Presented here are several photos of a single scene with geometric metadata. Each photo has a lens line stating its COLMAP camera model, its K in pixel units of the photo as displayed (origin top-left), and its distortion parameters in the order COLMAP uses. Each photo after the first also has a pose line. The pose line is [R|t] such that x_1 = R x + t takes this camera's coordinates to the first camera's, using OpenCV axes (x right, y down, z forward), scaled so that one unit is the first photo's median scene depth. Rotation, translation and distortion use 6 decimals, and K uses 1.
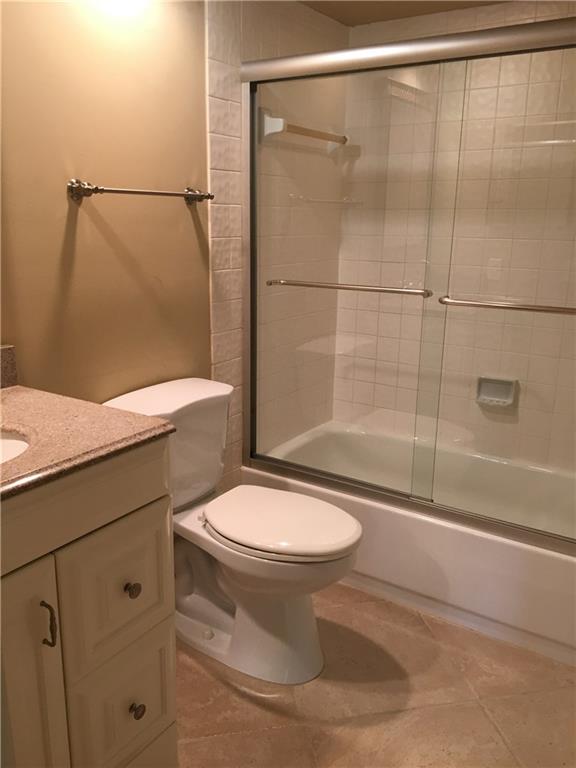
lens RADIAL K [[646.2, 0, 288.2], [0, 646.2, 384.2], [0, 0, 1]] dist [0.073008, -0.101317]
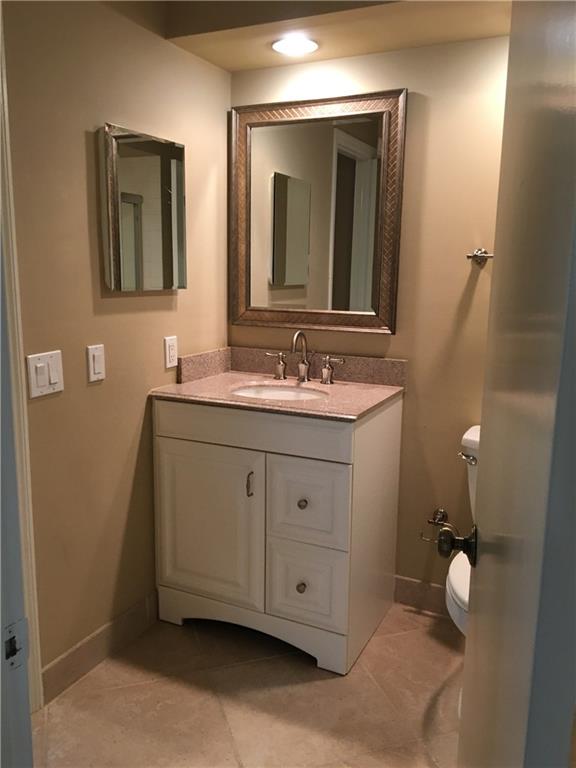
lens RADIAL K [[646.2, 0, 288.3], [0, 646.2, 384.0], [0, 0, 1]] dist [0.073008, -0.101317]
pose [[0.133521, 0.162269, -0.977671, 1.064937], [-0.260560, 0.957546, 0.123344, -0.128783], [0.956180, 0.238273, 0.170134, 0.533649]]
